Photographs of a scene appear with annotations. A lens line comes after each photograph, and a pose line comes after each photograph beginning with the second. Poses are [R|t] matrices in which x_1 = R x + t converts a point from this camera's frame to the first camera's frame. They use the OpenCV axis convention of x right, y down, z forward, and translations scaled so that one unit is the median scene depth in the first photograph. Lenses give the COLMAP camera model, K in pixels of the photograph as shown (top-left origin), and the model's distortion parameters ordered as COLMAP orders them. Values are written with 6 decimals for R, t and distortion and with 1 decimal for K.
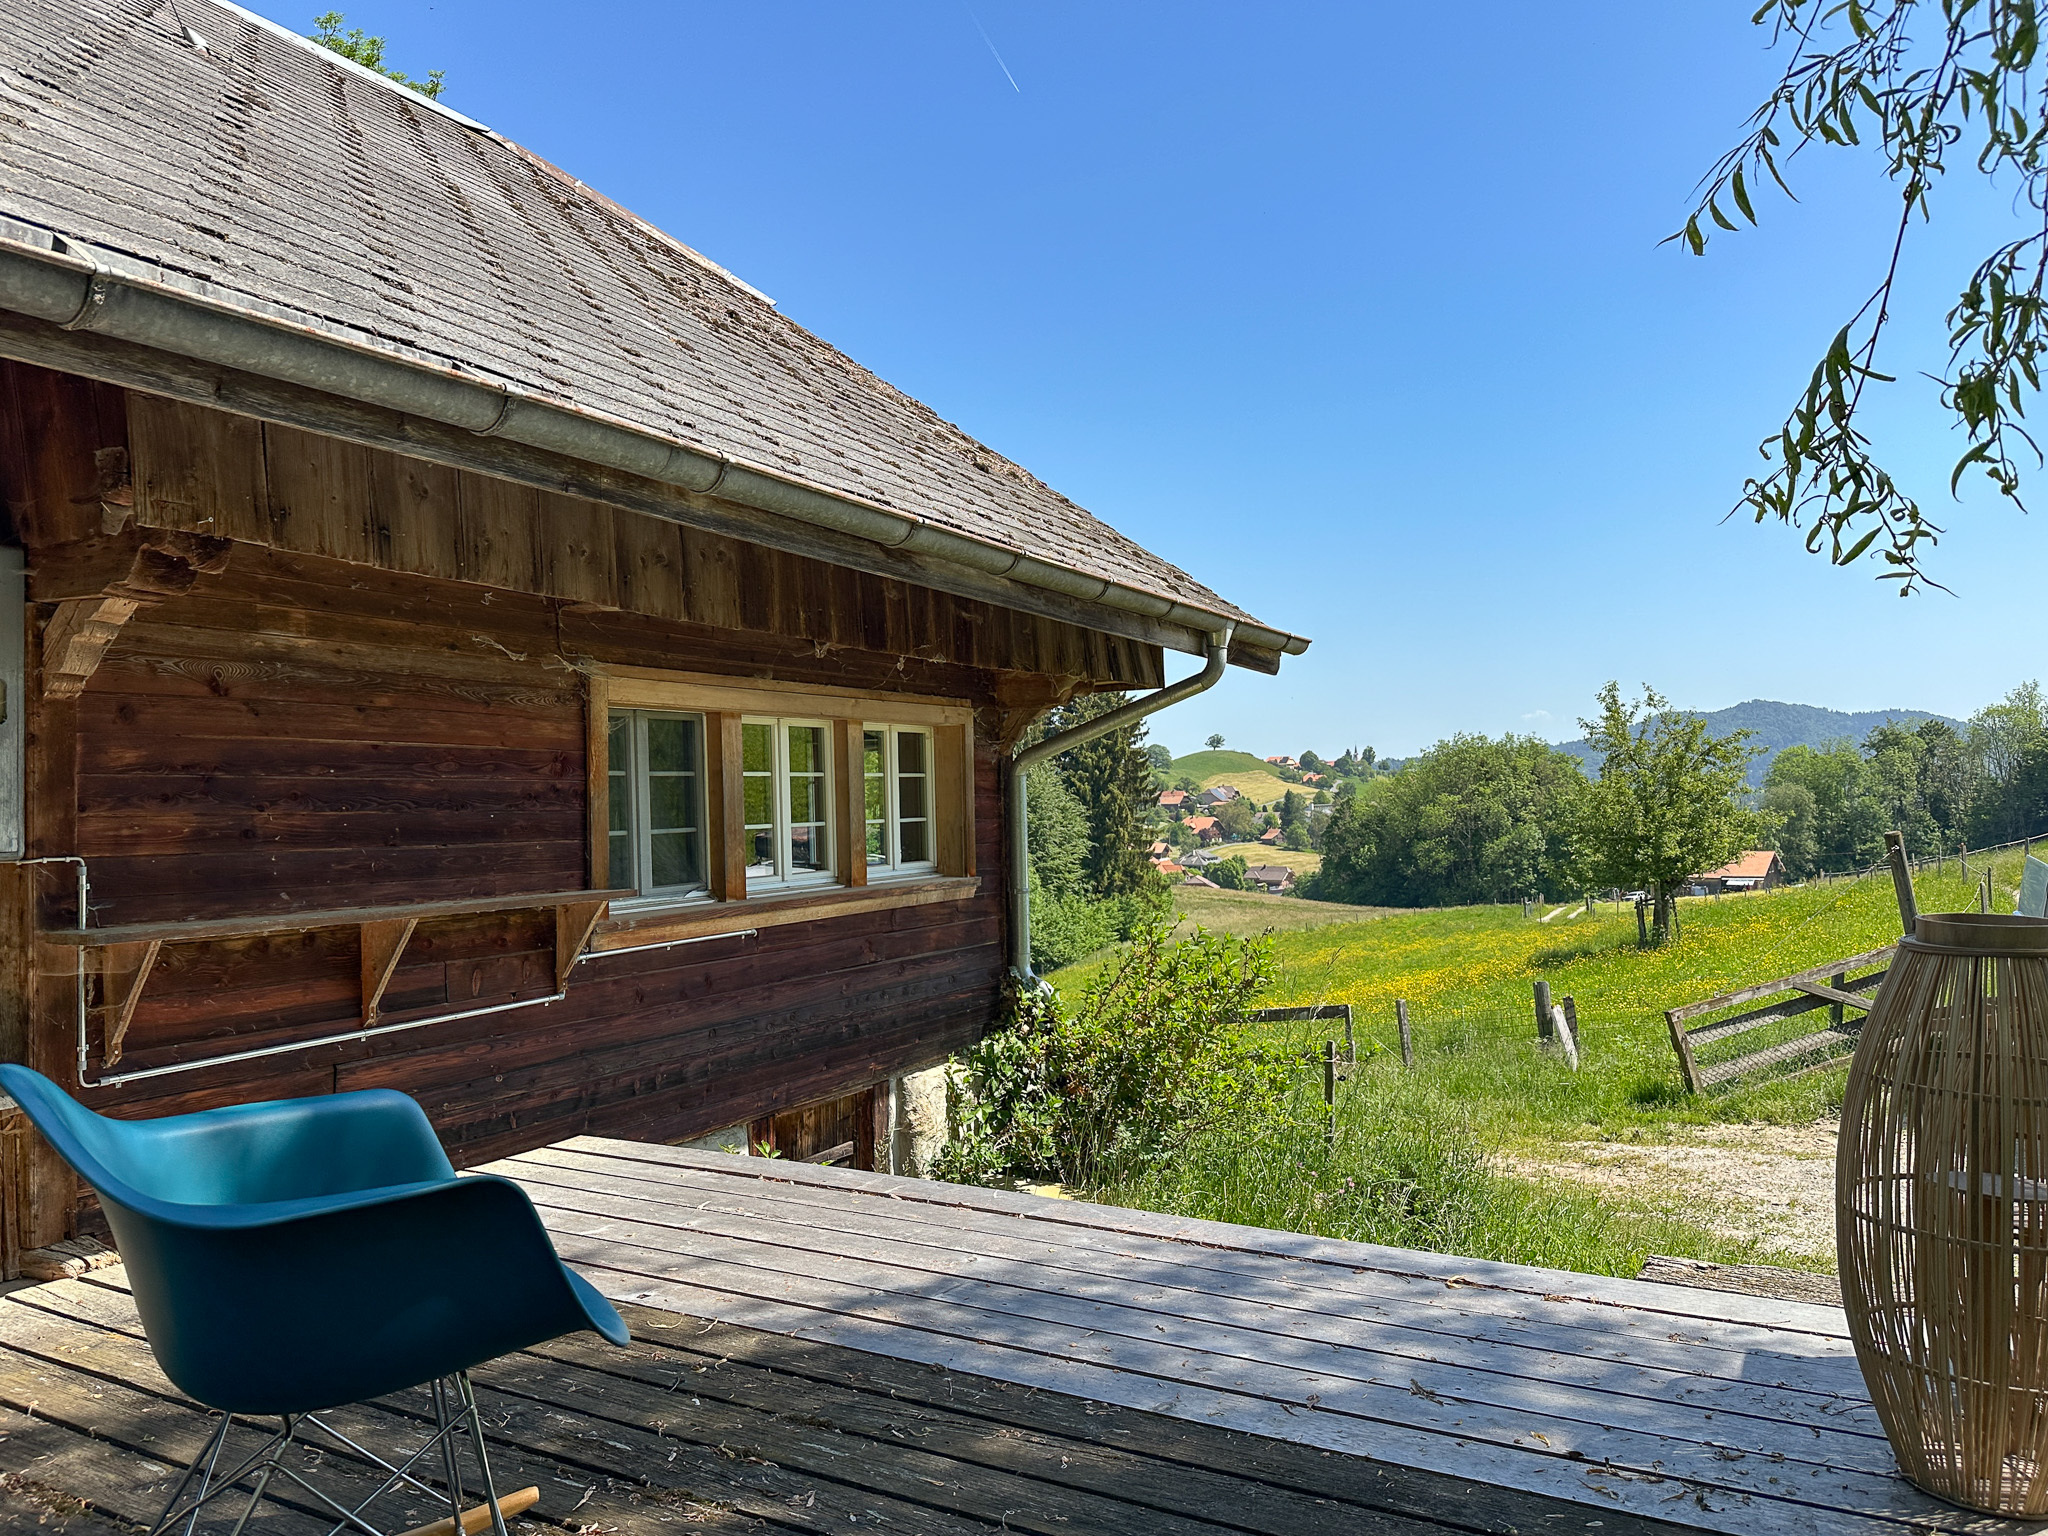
lens RADIAL K [[1438.4, 0, 1029.4], [0, 1438.4, 808.7], [0, 0, 1]] dist [0.158126, -0.228833]
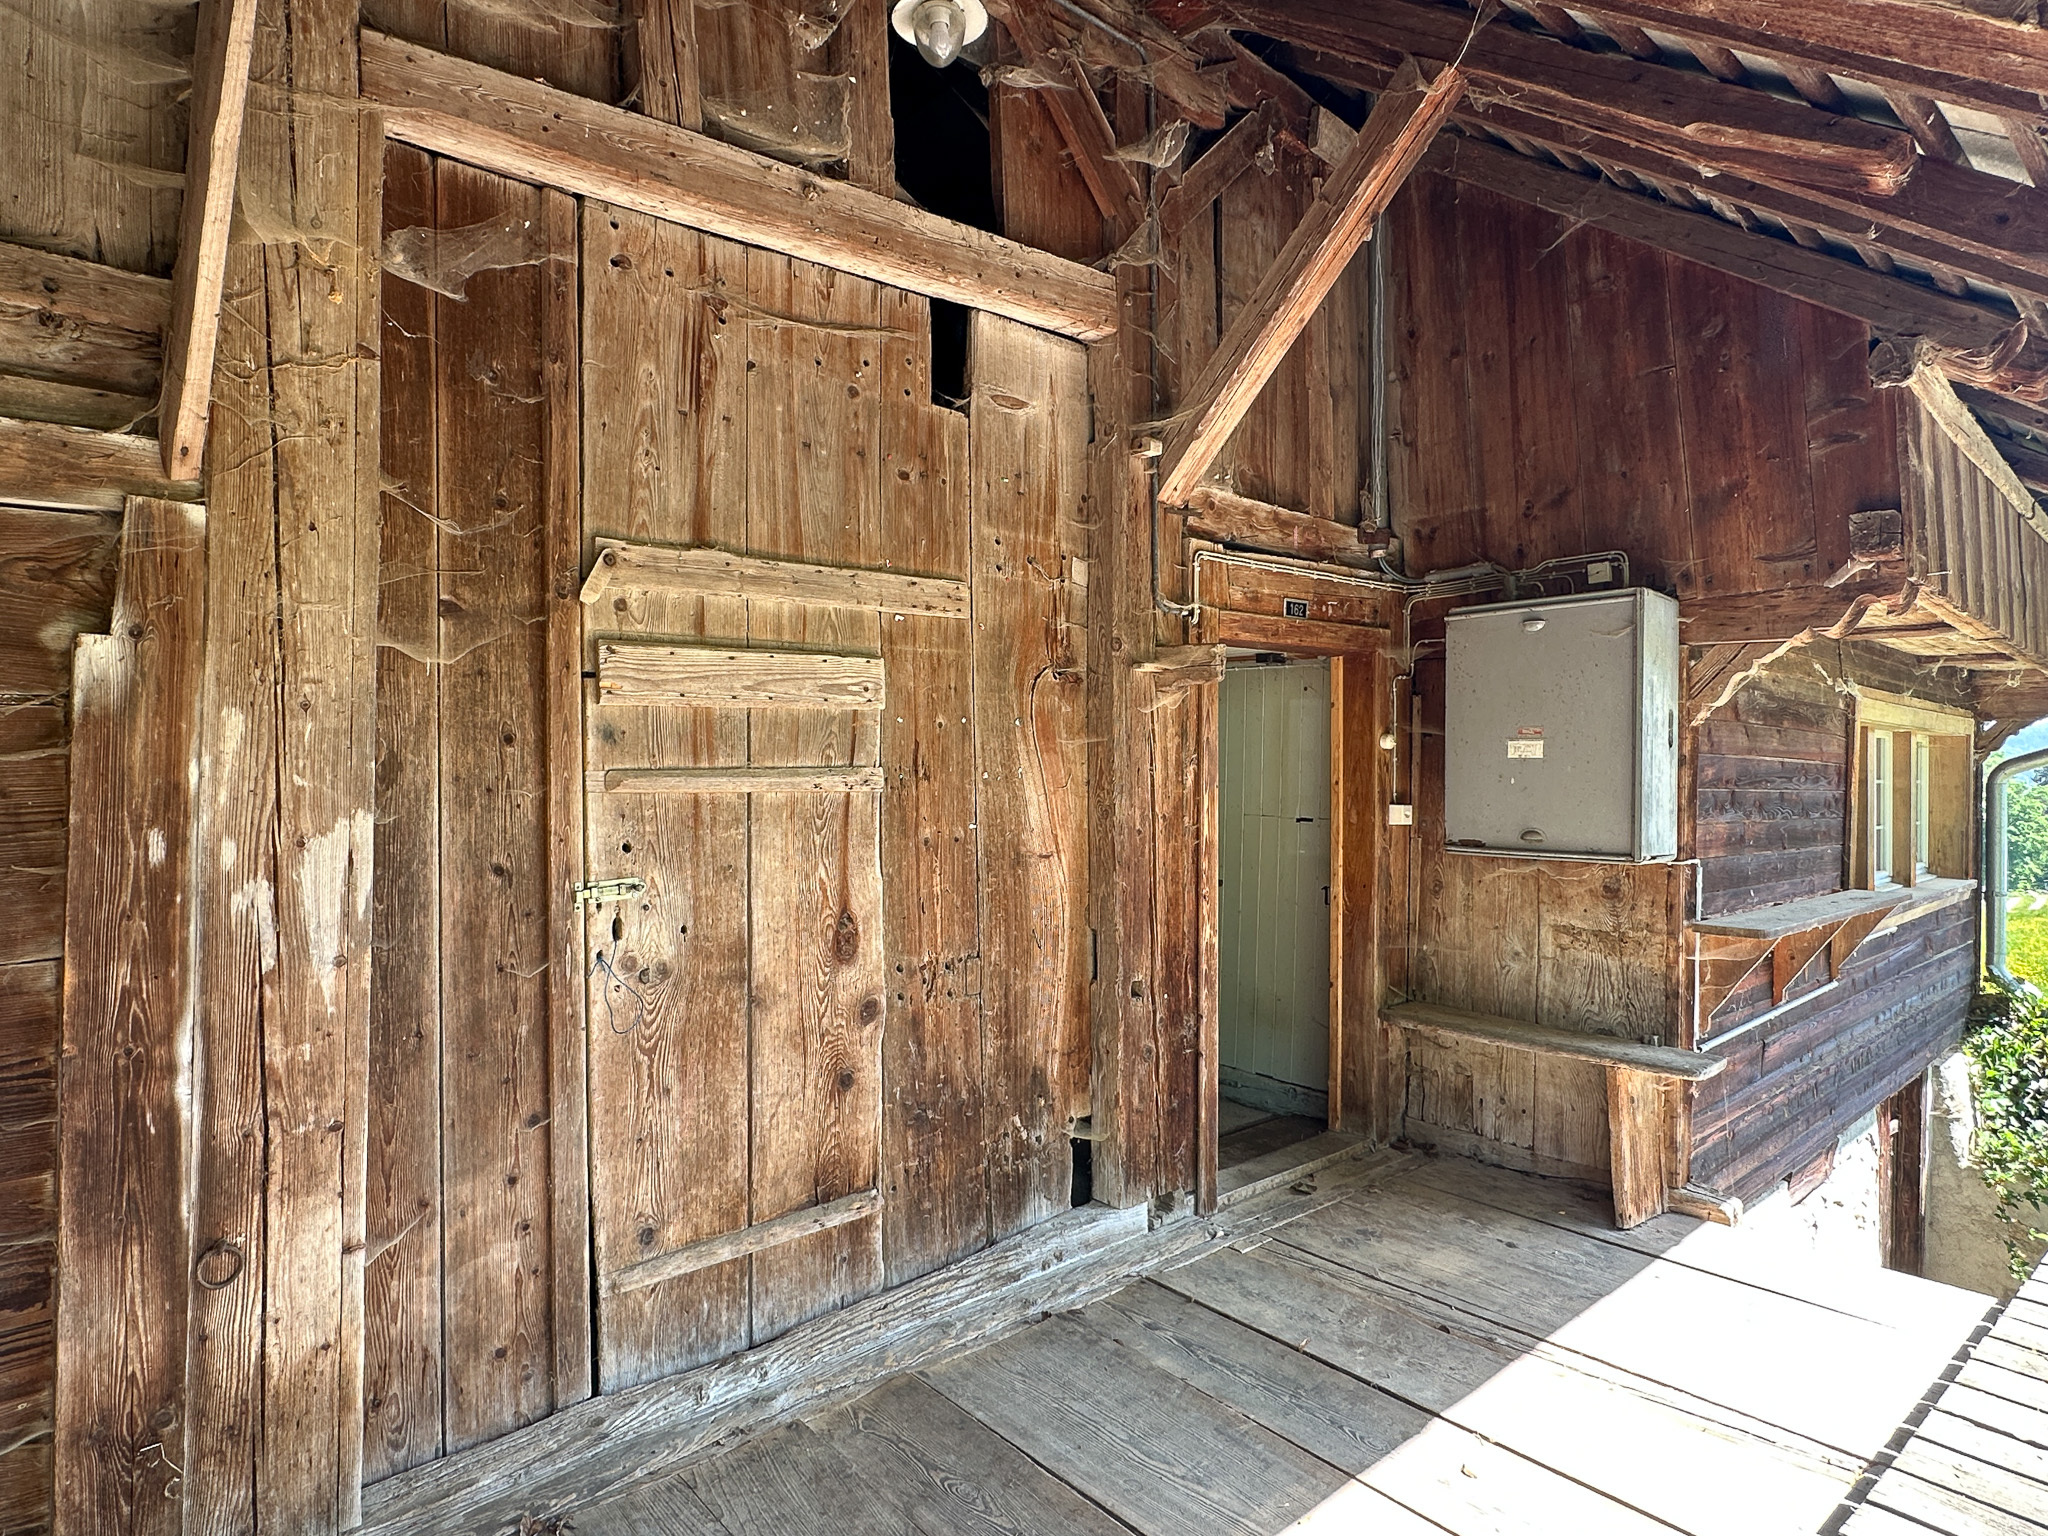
lens RADIAL K [[1154.6, 0, 1024.0], [0, 1154.6, 768.0], [0, 0, 1]] dist [-0.005292, -0.000411]
pose [[0.939435, 0.030246, -0.341390, -0.618795], [-0.031992, 0.999488, 0.000516, -0.017234], [0.341231, 0.010436, 0.939921, -0.039555]]
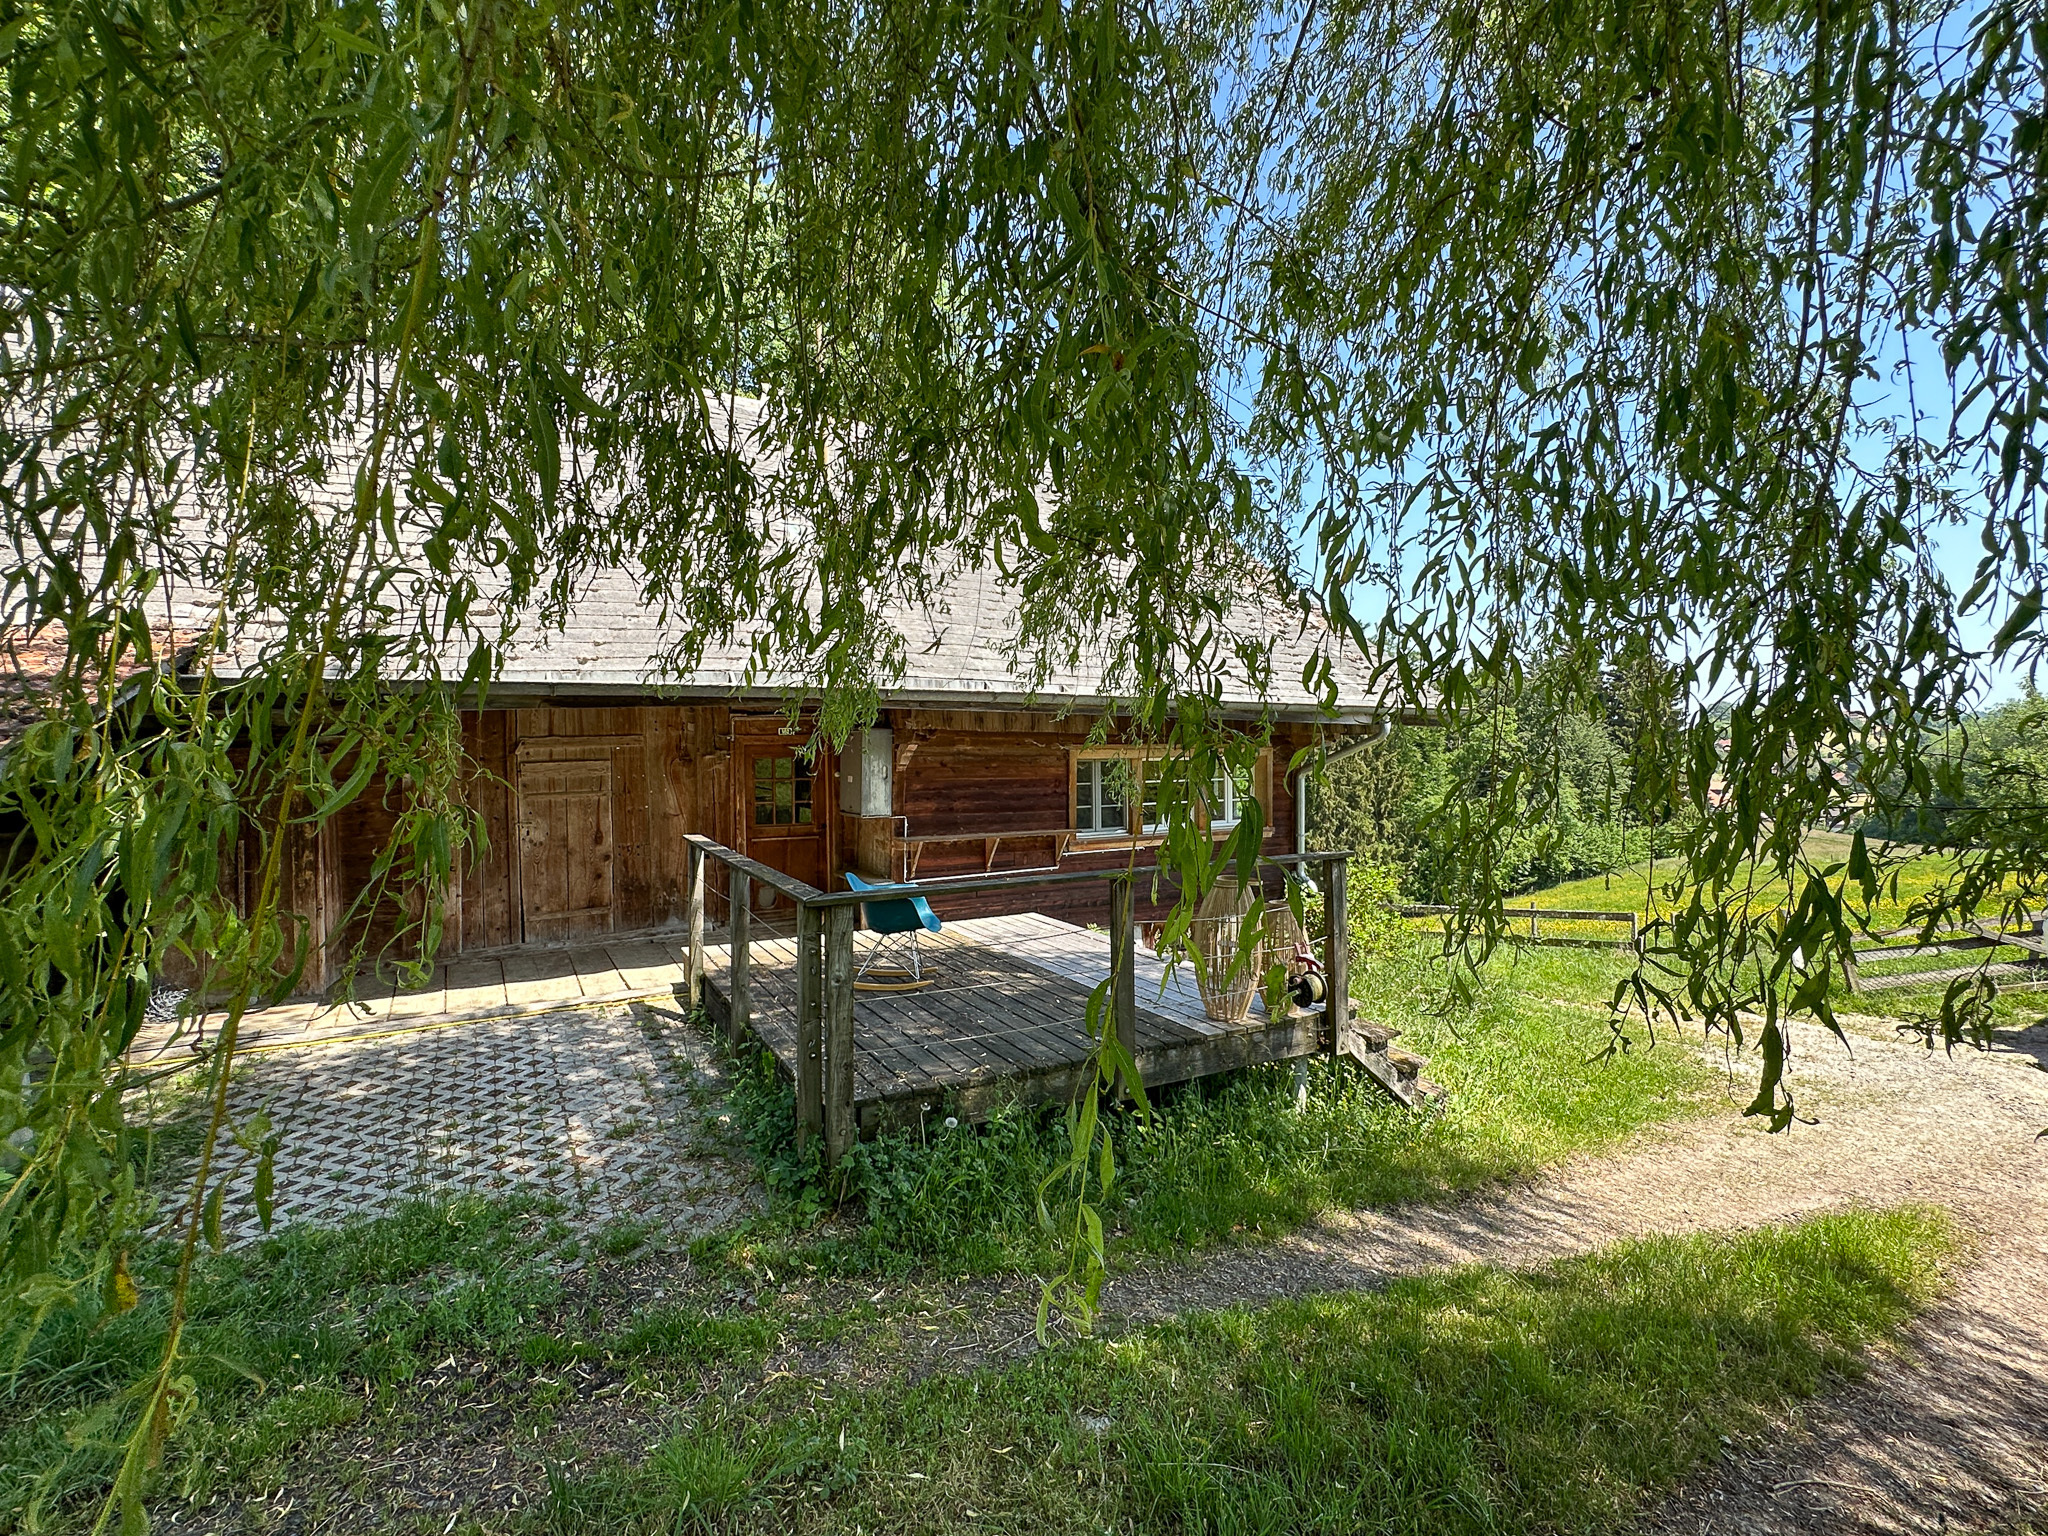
lens RADIAL K [[956.5, 0, 1024.0], [0, 956.5, 768.0], [0, 0, 1]] dist [0.016873, 0.000011]
pose [[0.856039, 0.029825, -0.516051, 0.559169], [-0.016916, 0.999416, 0.029700, -0.113076], [0.516635, -0.016695, 0.856043, -0.577740]]
